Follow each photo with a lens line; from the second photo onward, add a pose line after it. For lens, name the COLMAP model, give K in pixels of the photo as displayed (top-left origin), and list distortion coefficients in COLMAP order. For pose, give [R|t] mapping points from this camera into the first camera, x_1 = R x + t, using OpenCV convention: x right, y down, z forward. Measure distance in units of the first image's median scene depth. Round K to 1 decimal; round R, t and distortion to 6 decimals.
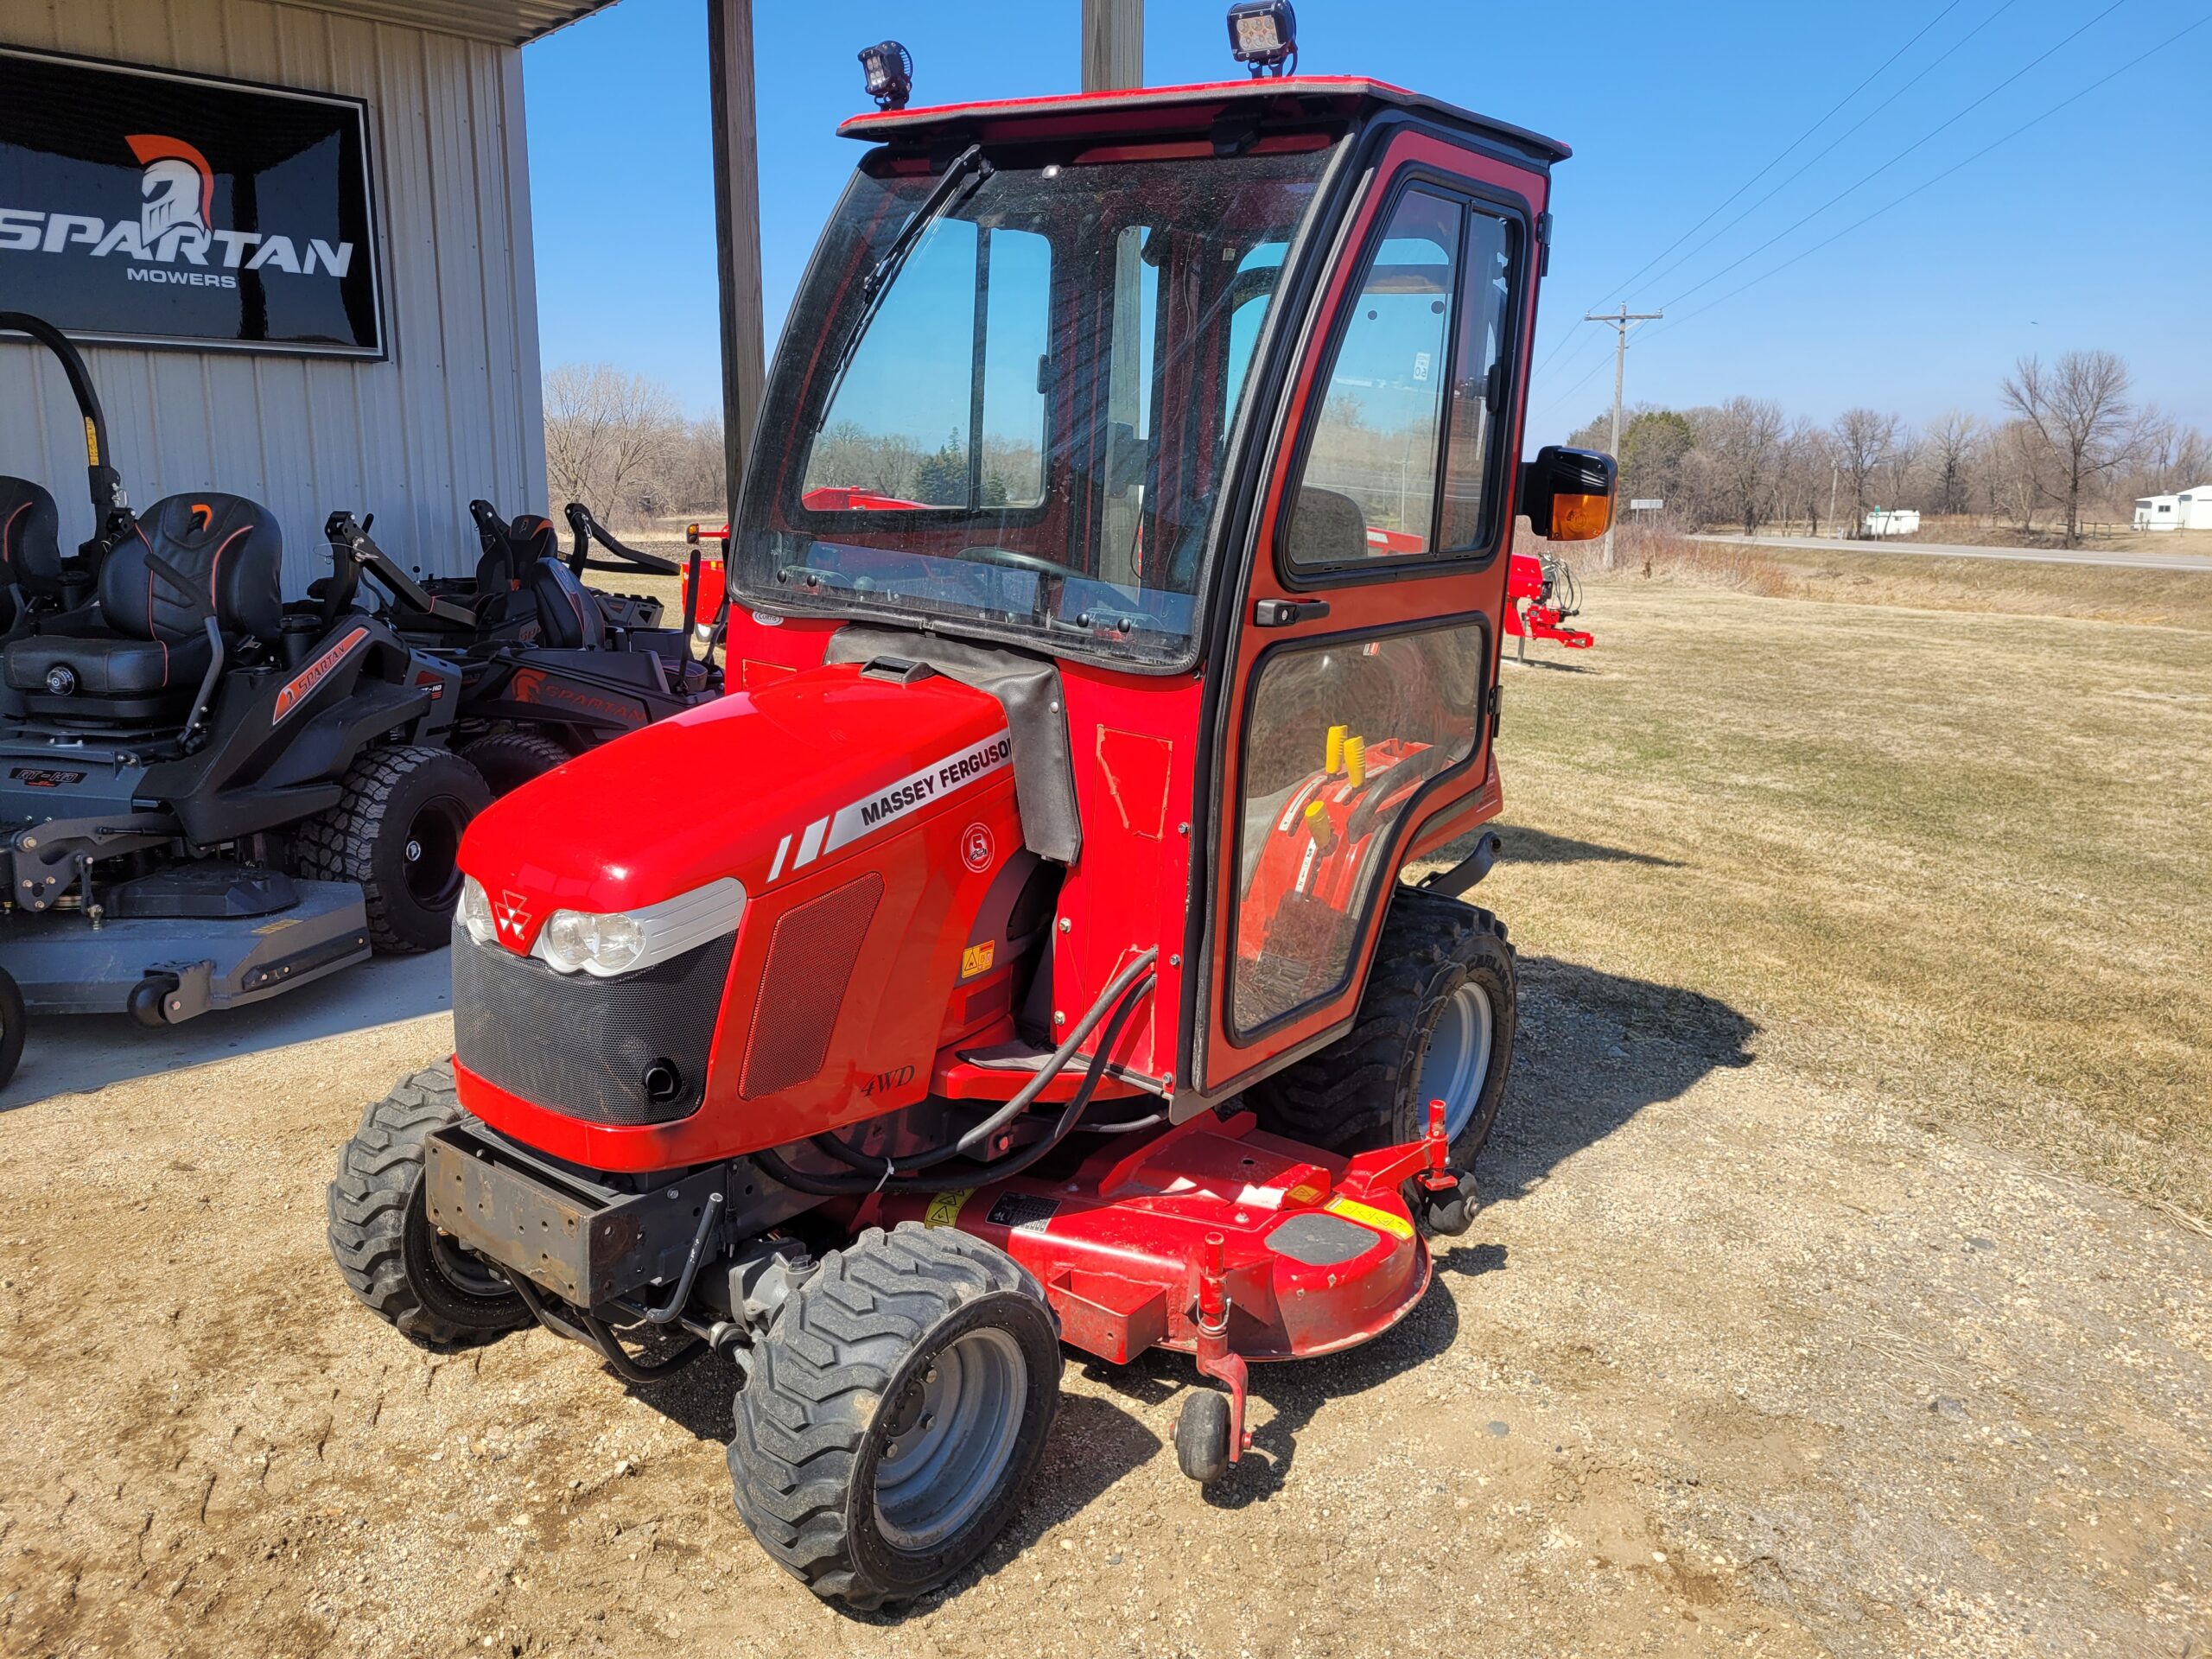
lens RADIAL K [[1684.4, 0, 1085.2], [0, 1684.4, 827.8], [0, 0, 1]] dist [0.030458, -0.006051]
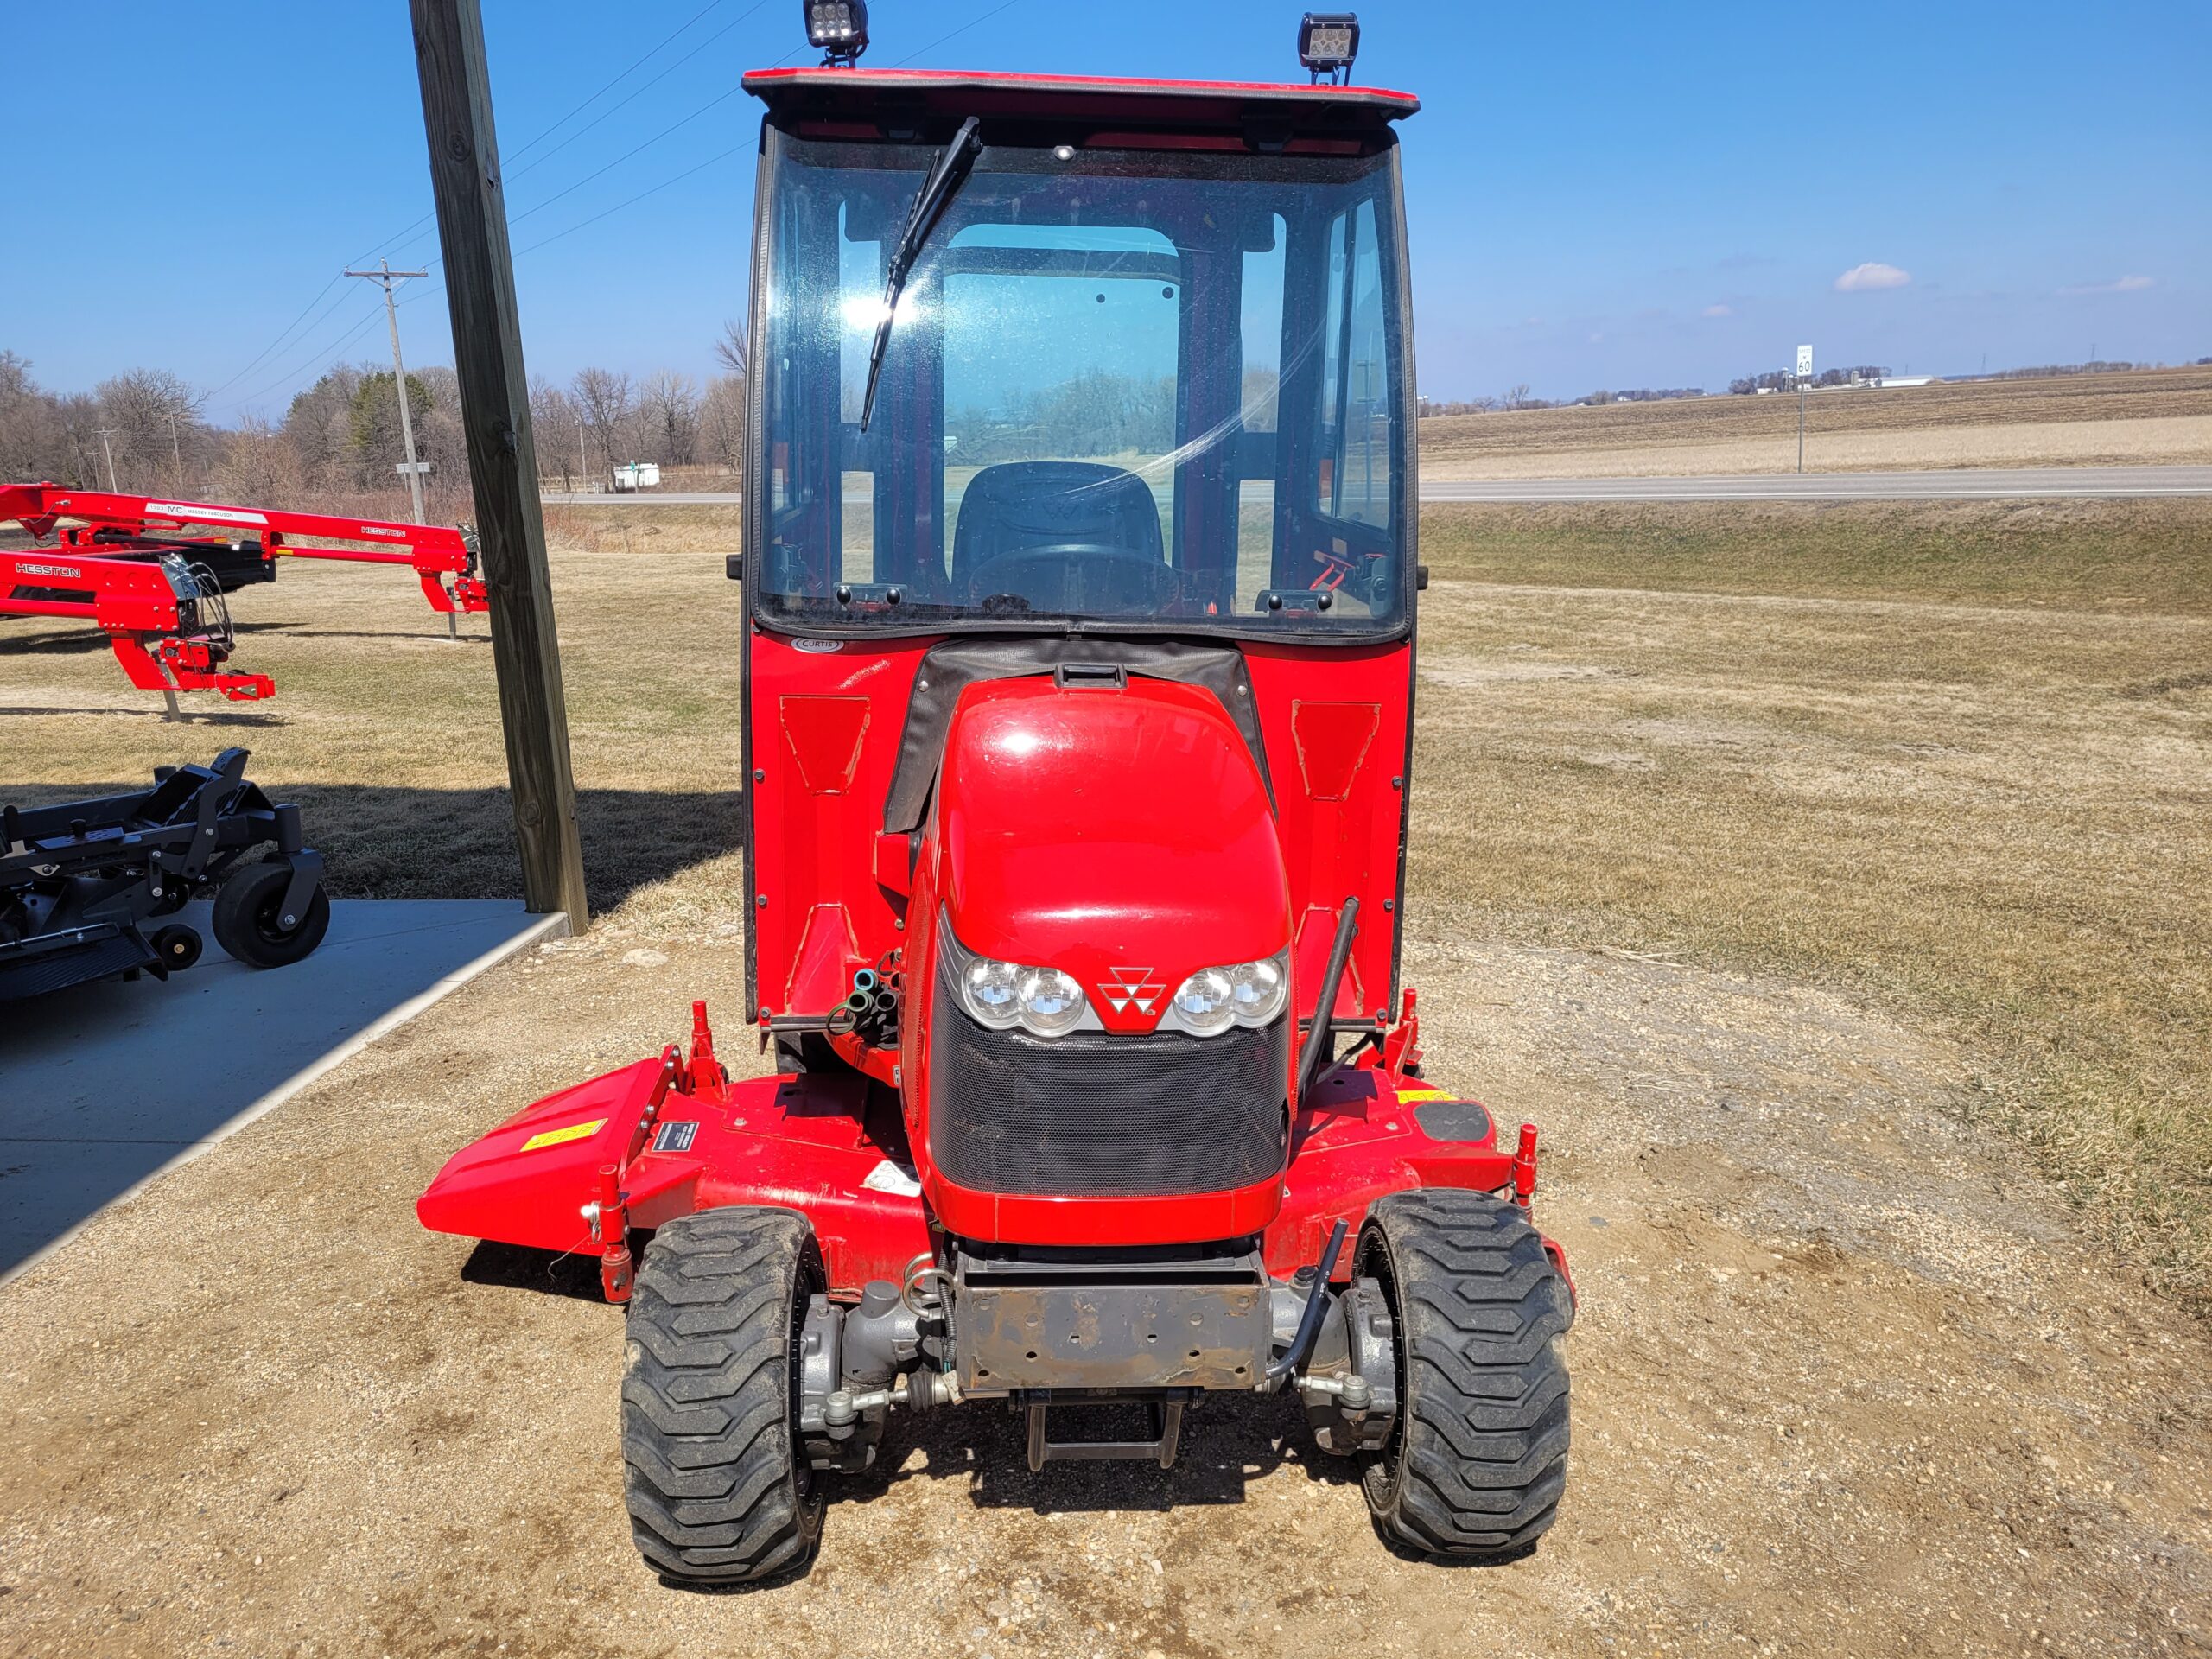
lens RADIAL K [[1673.7, 0, 1111.1], [0, 1673.7, 824.6], [0, 0, 1]] dist [0.037157, 0.001314]
pose [[0.749719, -0.187539, 0.634627, -0.564759], [0.173652, 0.981150, 0.084795, -0.070278], [-0.638566, 0.046632, 0.768153, 0.210072]]
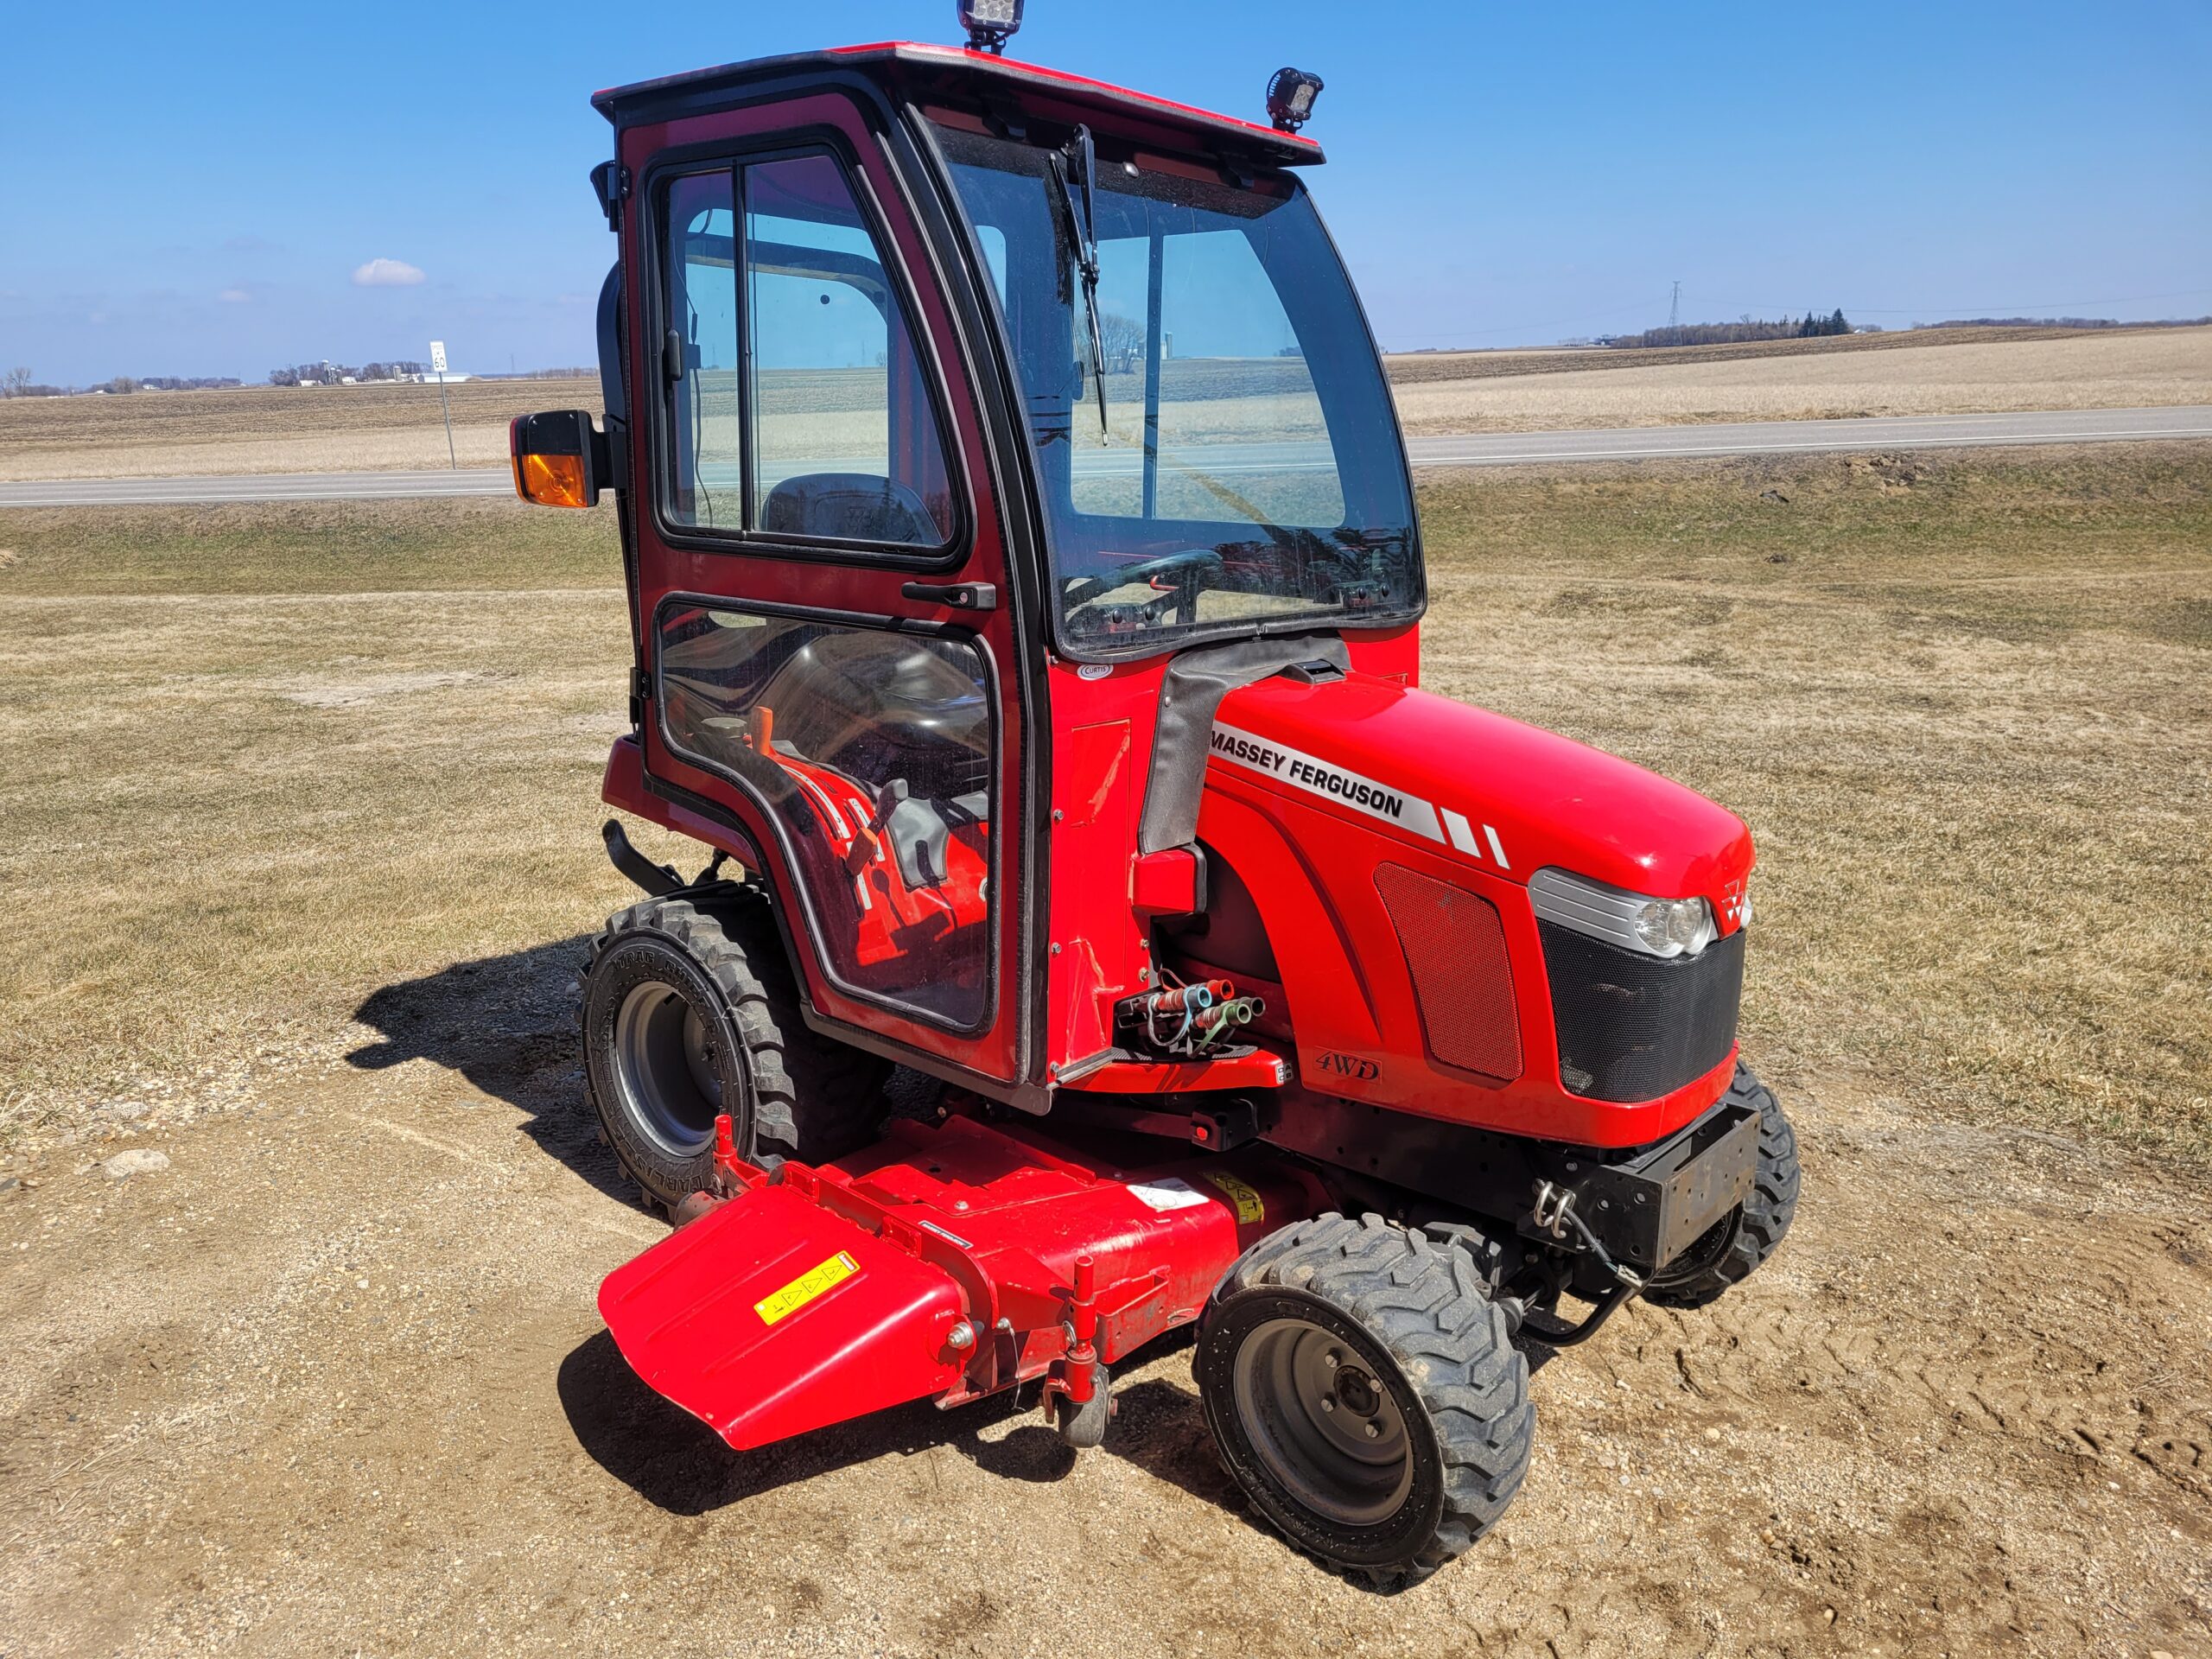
lens RADIAL K [[1653.3, 0, 1109.0], [0, 1653.3, 858.0], [0, 0, 1]] dist [0.034003, -0.003398]
pose [[0.057753, -0.288349, 0.955782, -0.878267], [0.223145, 0.936887, 0.269165, -0.225339], [-0.973073, 0.197733, 0.118452, 0.801824]]
